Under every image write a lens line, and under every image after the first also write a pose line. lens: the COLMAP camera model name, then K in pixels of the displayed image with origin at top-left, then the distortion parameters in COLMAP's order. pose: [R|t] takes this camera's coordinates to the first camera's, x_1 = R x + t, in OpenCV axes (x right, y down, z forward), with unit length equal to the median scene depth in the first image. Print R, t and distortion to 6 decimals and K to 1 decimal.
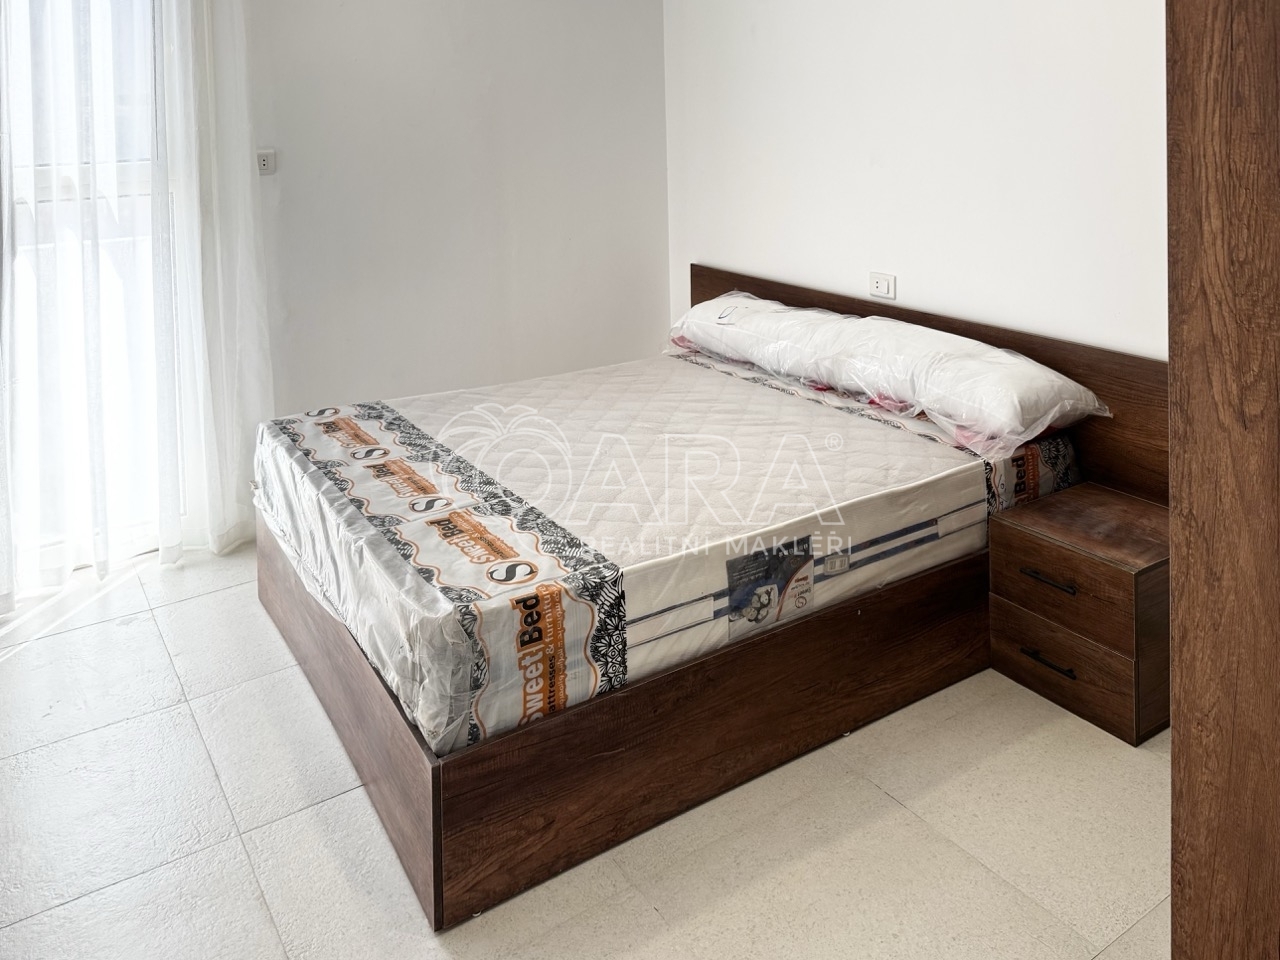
lens RADIAL K [[1026.8, 0, 640.0], [0, 1026.8, 480.0], [0, 0, 1]] dist [0.086811, -0.069443]
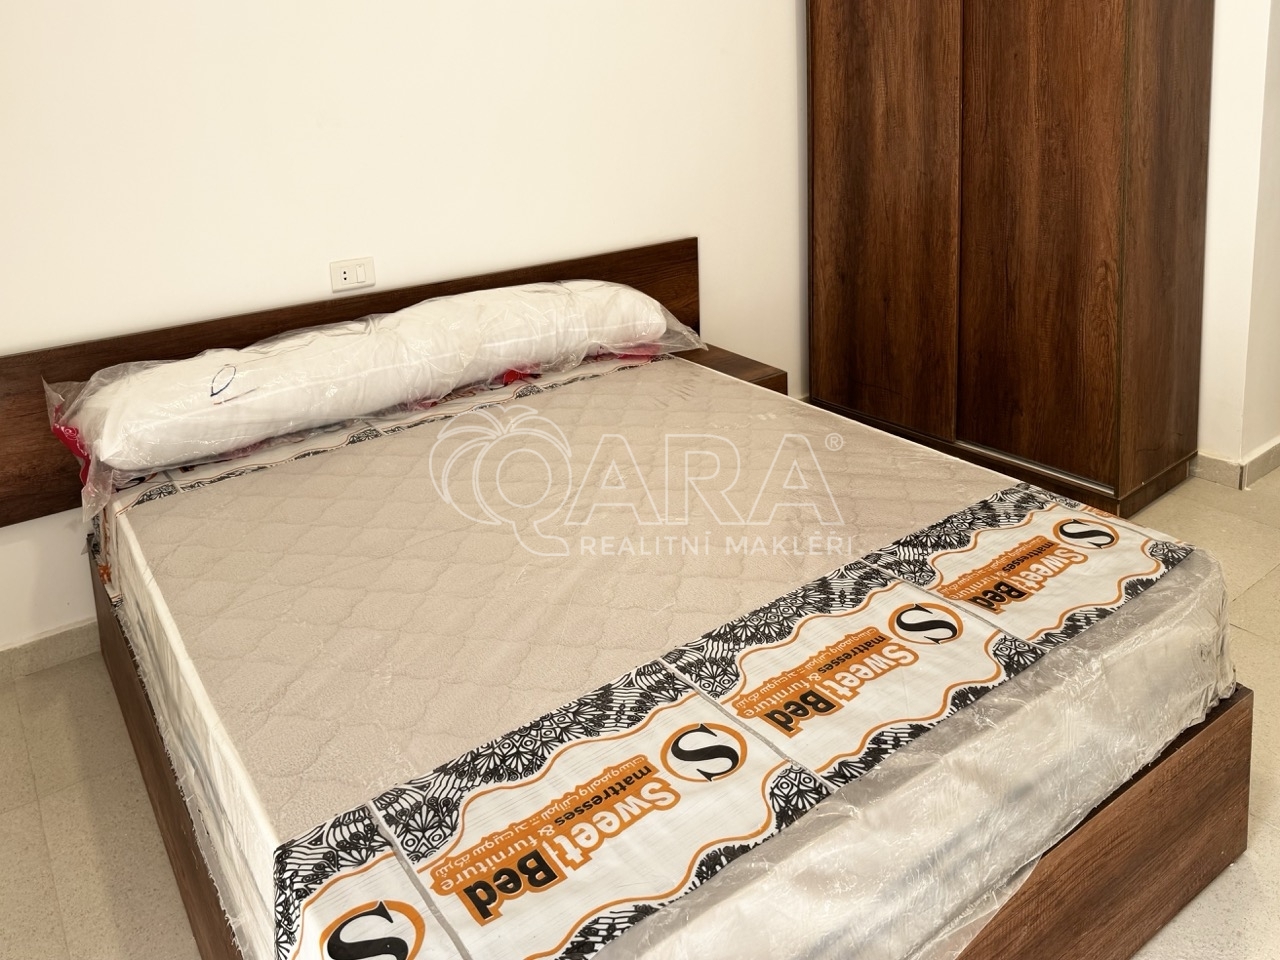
lens RADIAL K [[934.6, 0, 590.2], [0, 934.6, 503.9], [0, 0, 1]] dist [0.083083, -0.098666]
pose [[-0.091297, -0.417209, 0.904213, -0.615547], [0.376999, 0.825940, 0.419159, -0.329607], [-0.921703, 0.379156, 0.081882, 0.992911]]
